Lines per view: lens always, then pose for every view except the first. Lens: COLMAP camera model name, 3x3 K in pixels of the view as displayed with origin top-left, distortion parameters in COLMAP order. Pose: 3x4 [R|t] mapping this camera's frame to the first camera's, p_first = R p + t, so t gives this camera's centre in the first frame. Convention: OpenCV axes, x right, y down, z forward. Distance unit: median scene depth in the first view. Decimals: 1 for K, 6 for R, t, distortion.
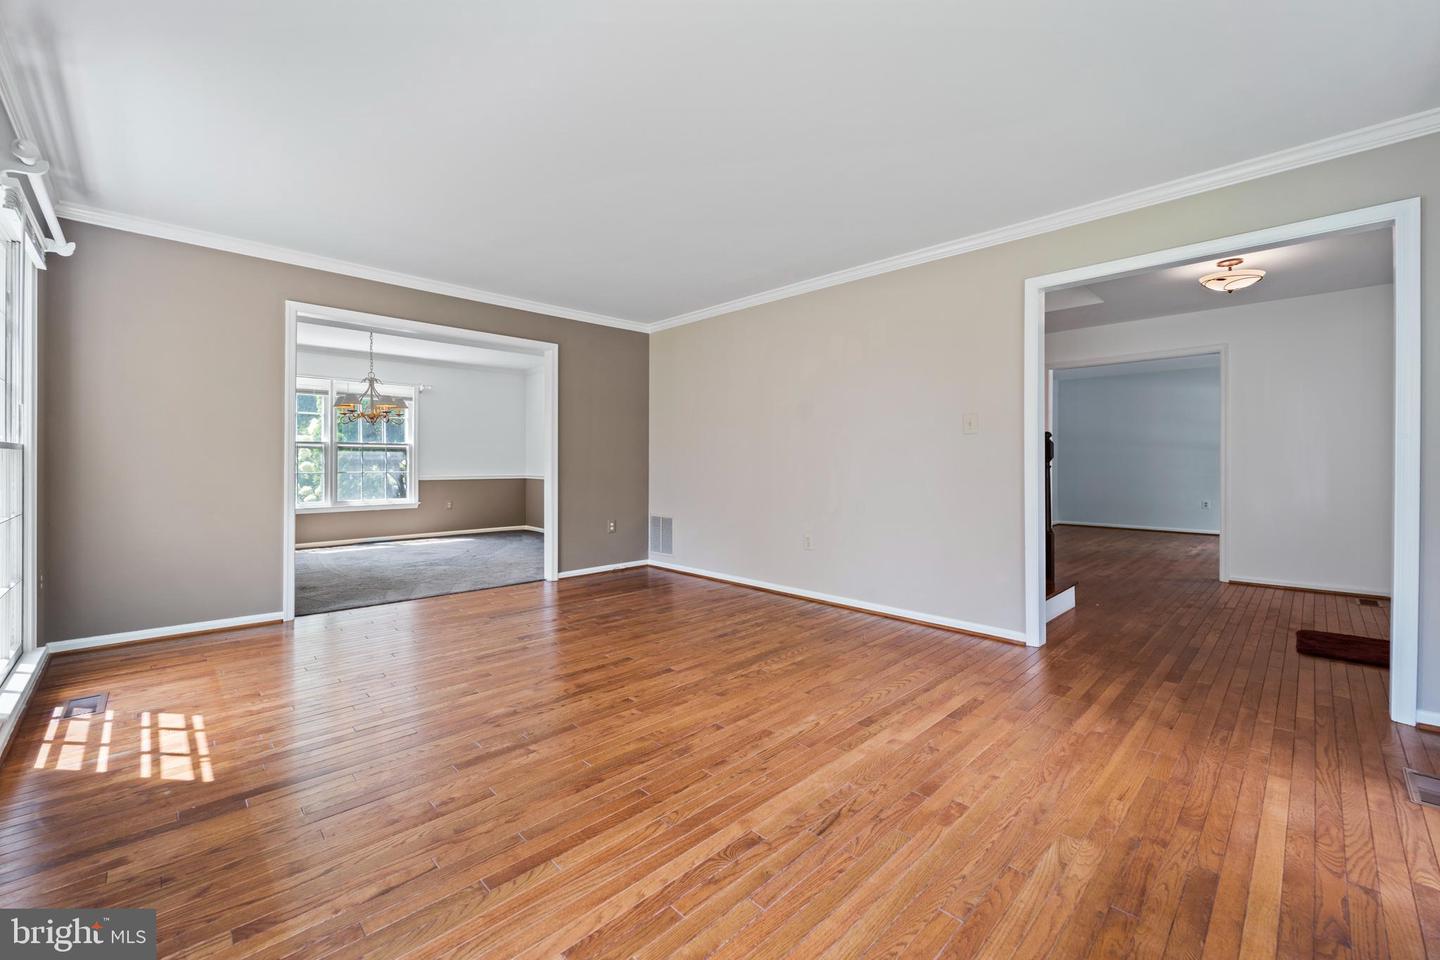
lens RADIAL K [[584.6, 0, 720.6], [0, 584.6, 465.8], [0, 0, 1]] dist [0.000164, -0.001126]
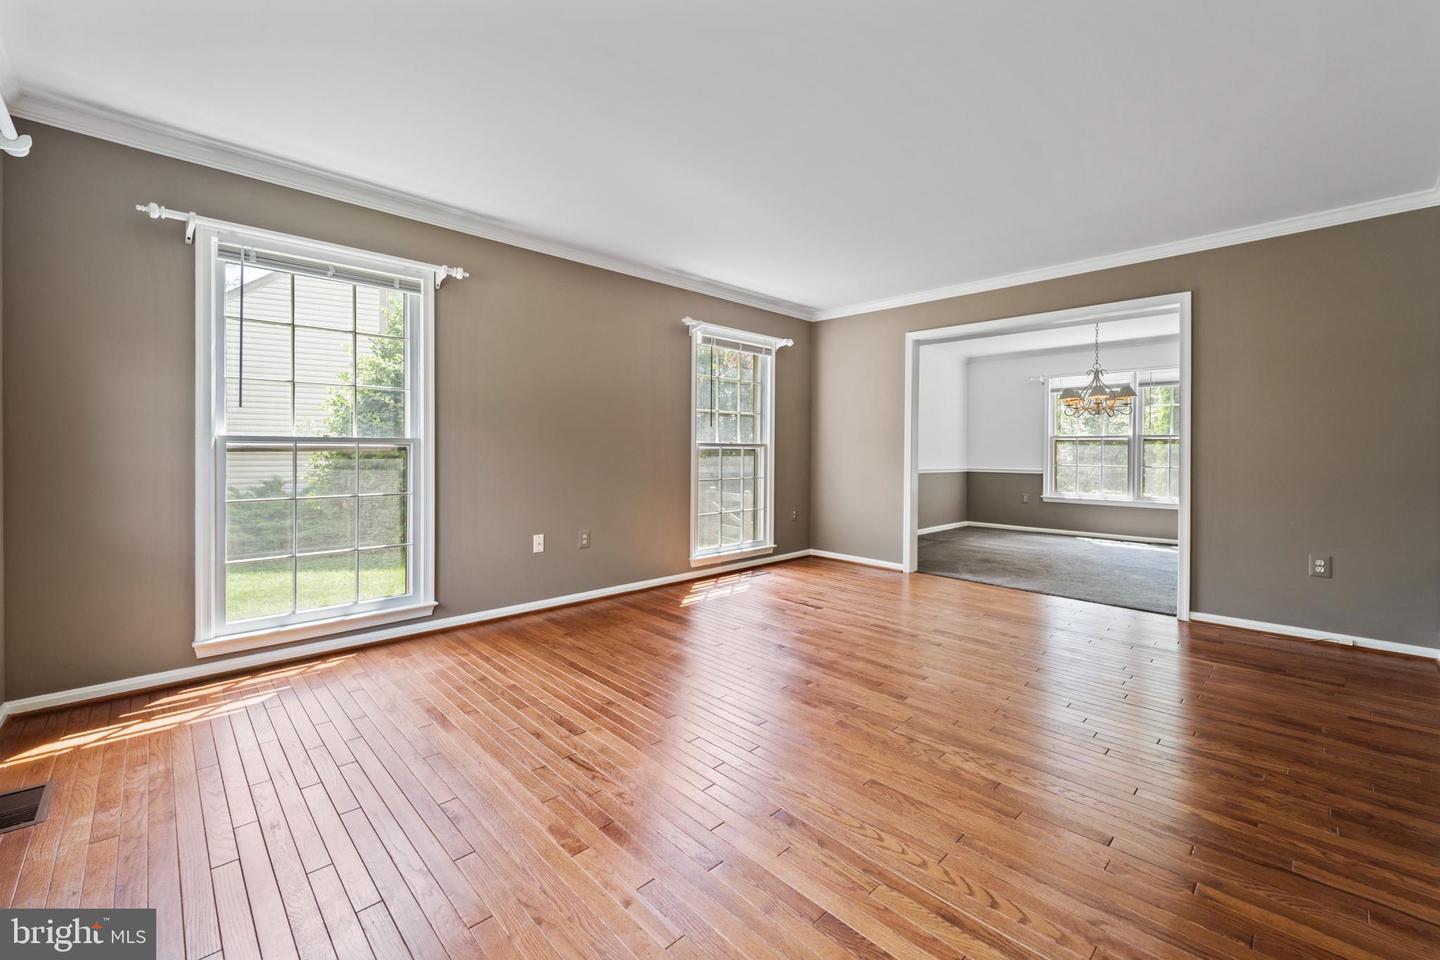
lens RADIAL K [[584.6, 0, 708.3], [0, 584.6, 452.1], [0, 0, 1]] dist [0.000164, -0.001126]
pose [[-0.015454, 0.000310, -0.999881, 0.771807], [-0.015675, 0.999877, 0.000553, -0.004386], [0.999758, 0.015681, -0.015447, 0.728473]]
